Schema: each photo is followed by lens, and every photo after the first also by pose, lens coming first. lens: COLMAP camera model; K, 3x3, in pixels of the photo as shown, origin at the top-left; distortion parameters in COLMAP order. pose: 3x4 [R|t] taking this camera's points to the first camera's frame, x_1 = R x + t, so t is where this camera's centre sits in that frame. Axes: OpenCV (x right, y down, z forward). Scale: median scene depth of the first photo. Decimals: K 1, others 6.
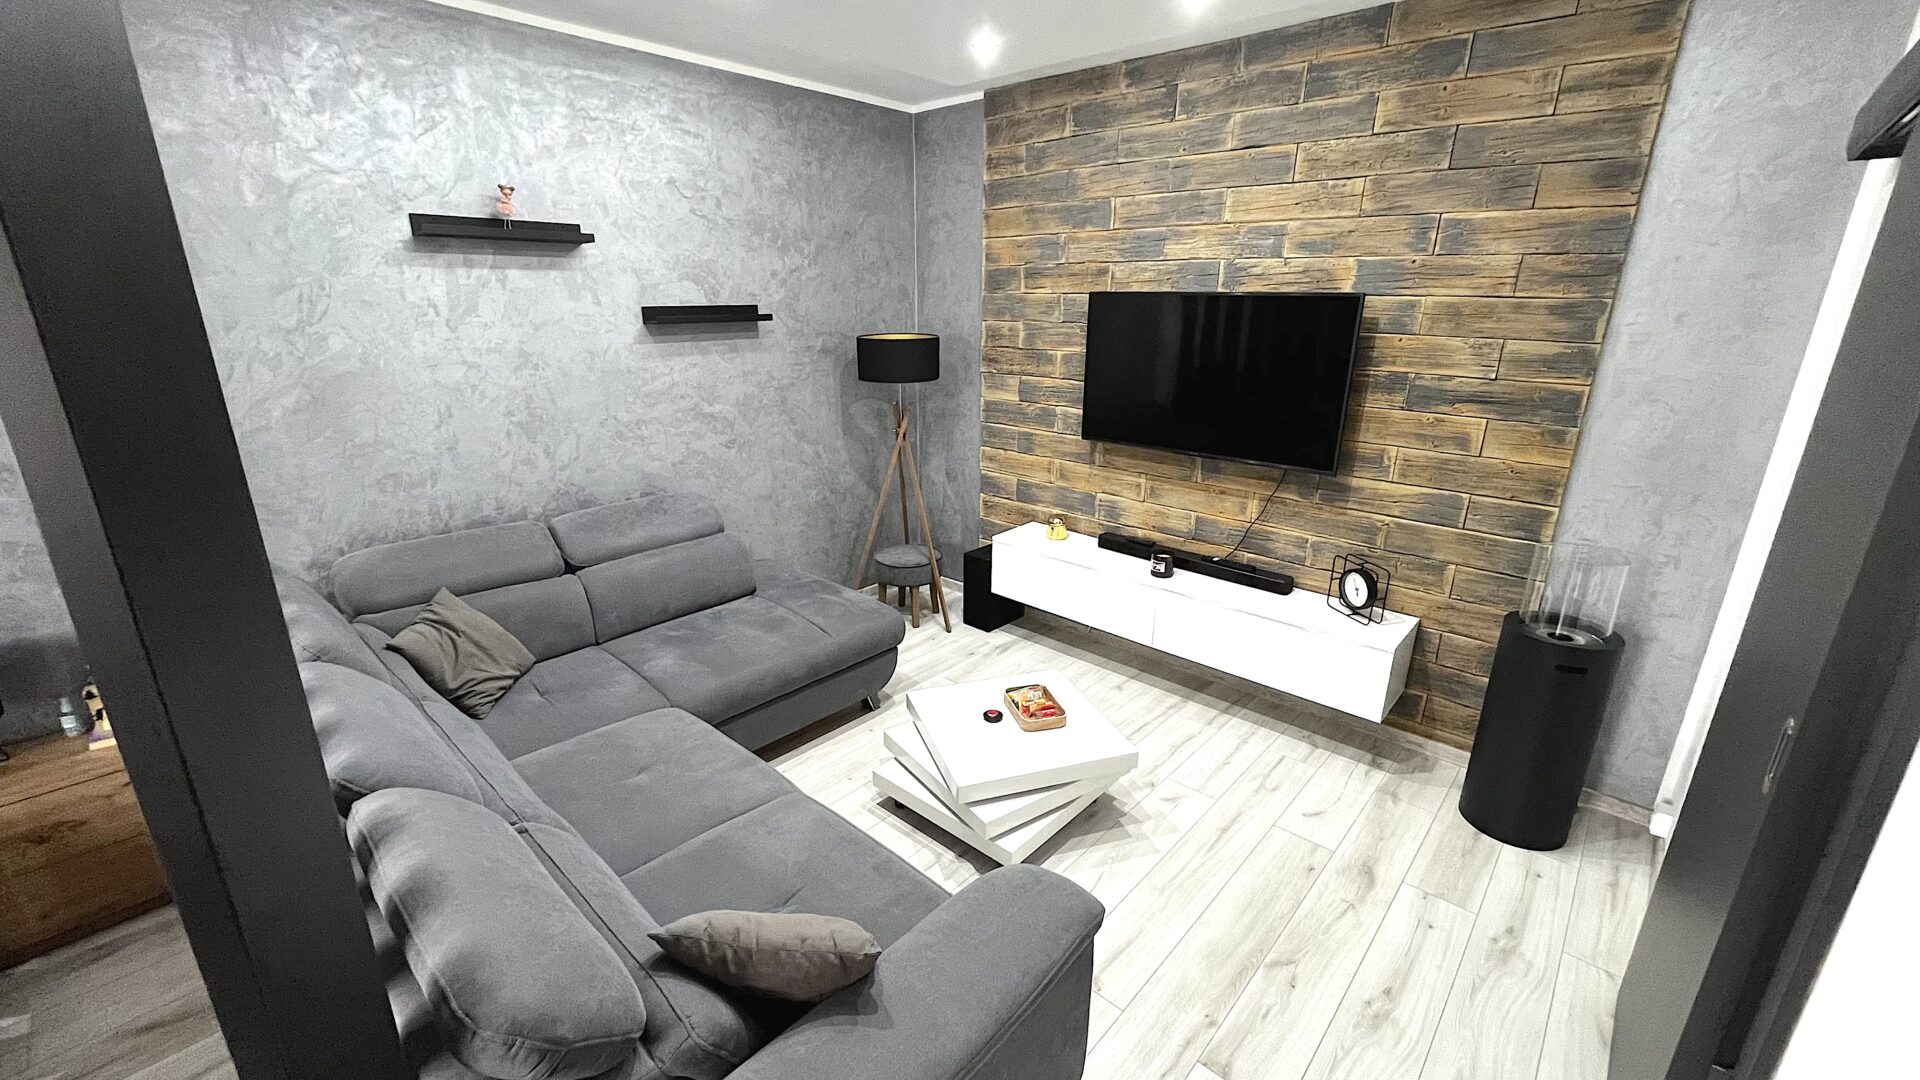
lens RADIAL K [[775.4, 0, 957.9], [0, 775.4, 546.0], [0, 0, 1]] dist [-0.003002, 0.000786]
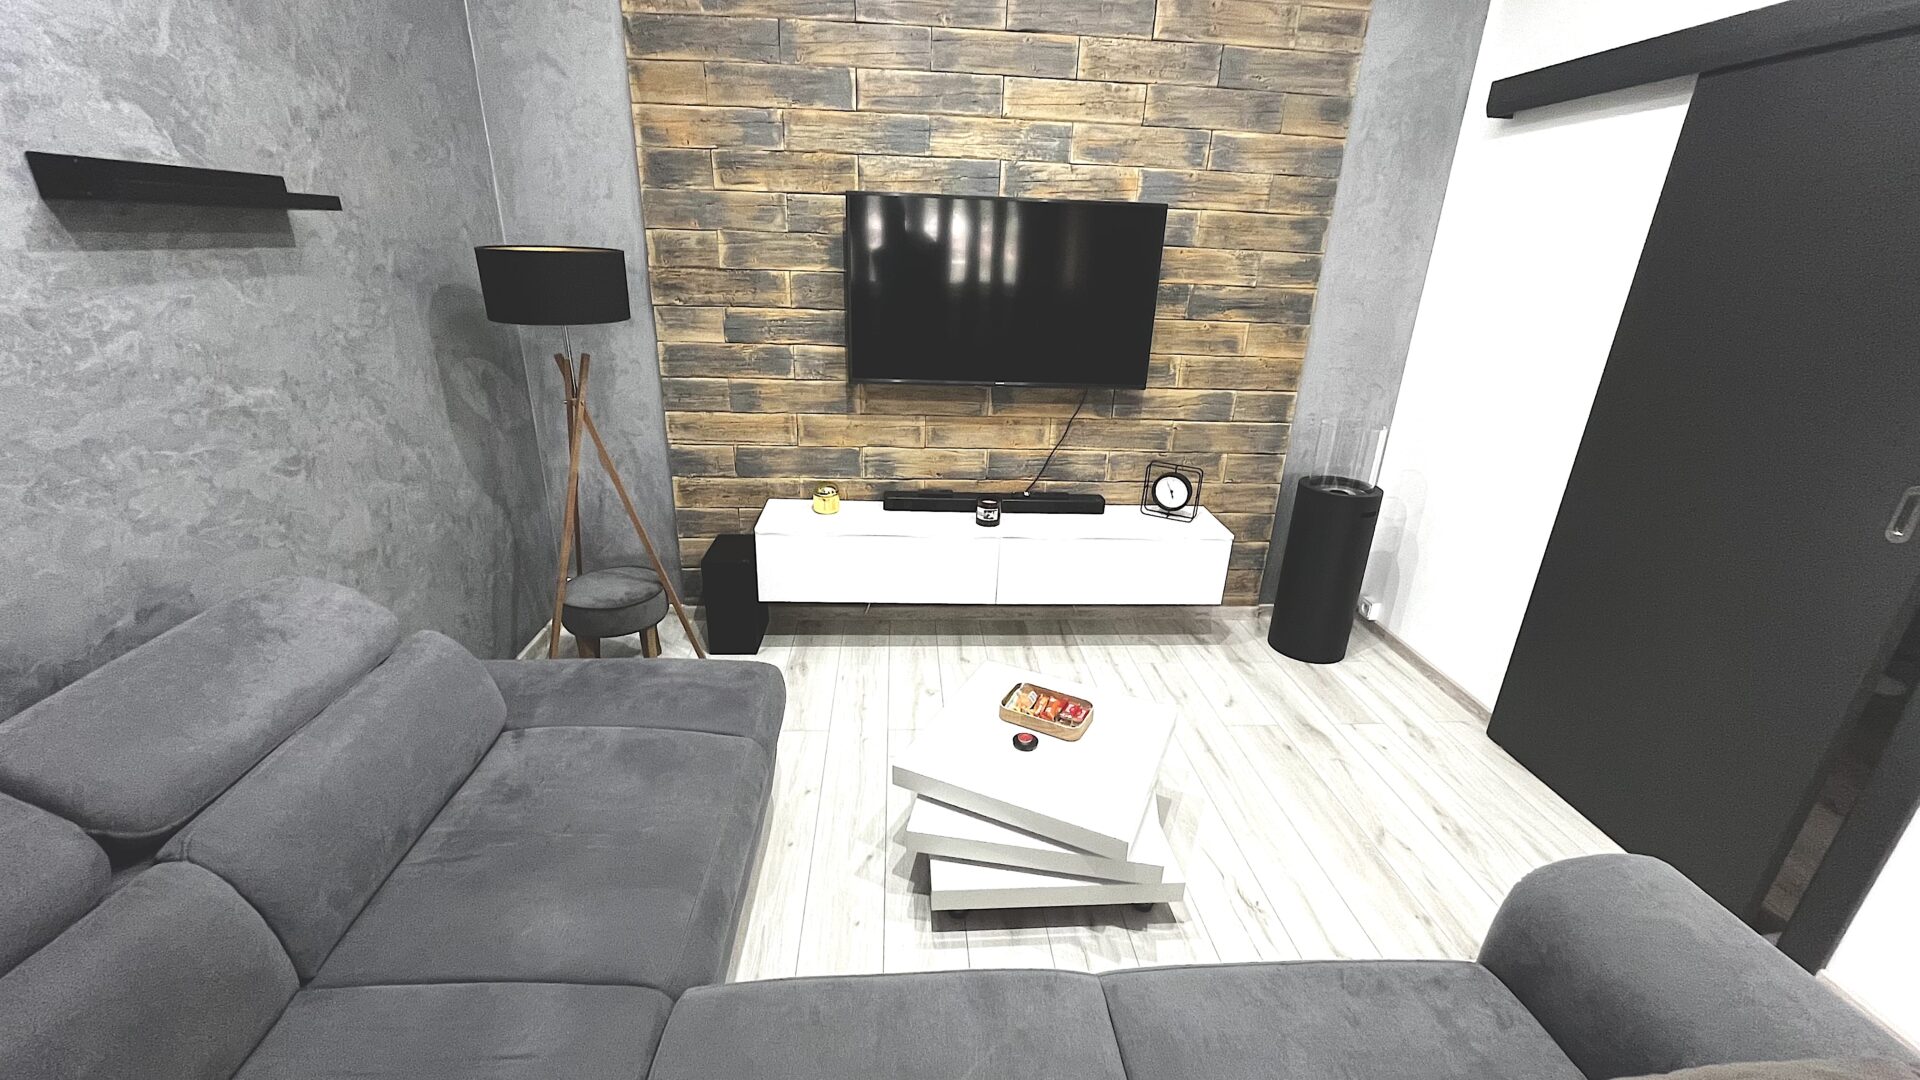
lens RADIAL K [[775.4, 0, 957.9], [0, 775.4, 546.0], [0, 0, 1]] dist [-0.003002, 0.000786]
pose [[0.689475, -0.245813, 0.681322, -0.381486], [0.196435, 0.968856, 0.150766, -0.079966], [-0.697164, 0.029886, 0.716289, 0.385521]]
